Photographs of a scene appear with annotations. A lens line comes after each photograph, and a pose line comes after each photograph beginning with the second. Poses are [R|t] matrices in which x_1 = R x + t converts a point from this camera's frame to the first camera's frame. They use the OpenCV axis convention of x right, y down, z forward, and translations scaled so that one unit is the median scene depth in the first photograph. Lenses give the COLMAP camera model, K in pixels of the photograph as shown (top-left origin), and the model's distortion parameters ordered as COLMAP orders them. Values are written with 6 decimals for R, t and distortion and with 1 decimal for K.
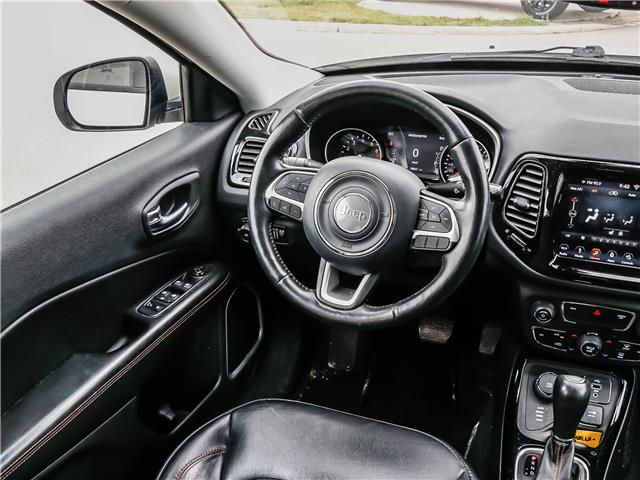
lens RADIAL K [[590.4, 0, 319.7], [0, 590.4, 246.9], [0, 0, 1]] dist [-0.198128, 0.173252]
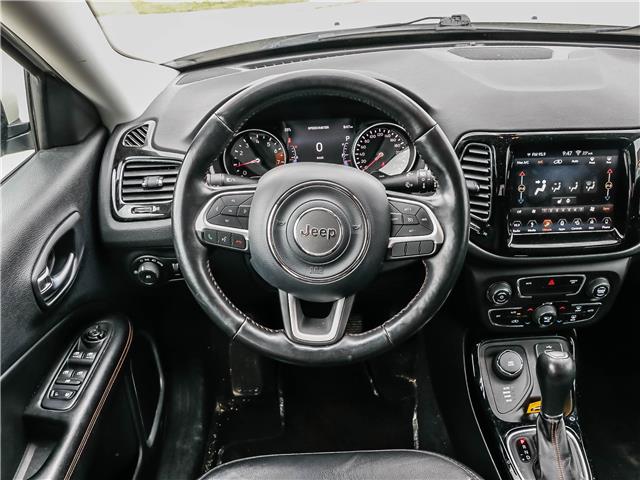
lens RADIAL K [[590.4, 0, 319.7], [0, 590.4, 246.9], [0, 0, 1]] dist [-0.198128, 0.173252]
pose [[0.917595, -0.193572, 0.347201, -0.221053], [0.185397, 0.981011, 0.056961, -0.077981], [-0.351634, 0.012103, 0.936059, 0.202455]]
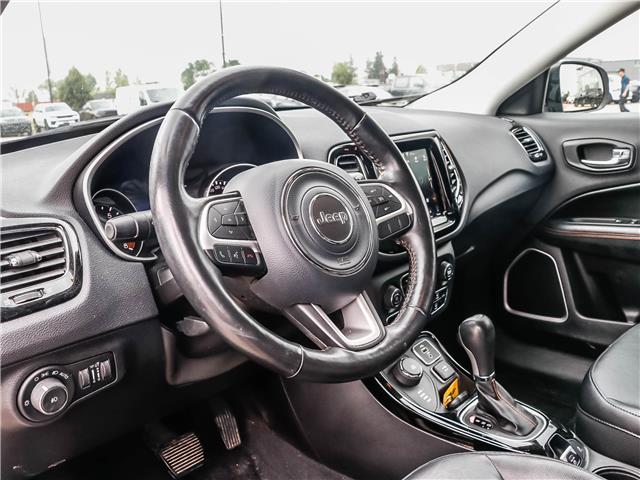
lens RADIAL K [[590.4, 0, 319.7], [0, 590.4, 246.9], [0, 0, 1]] dist [-0.198128, 0.173252]
pose [[0.352363, -0.211867, 0.911566, -0.588254], [0.481606, 0.876213, 0.017487, -0.042549], [-0.802431, 0.432854, 0.410781, 0.673811]]
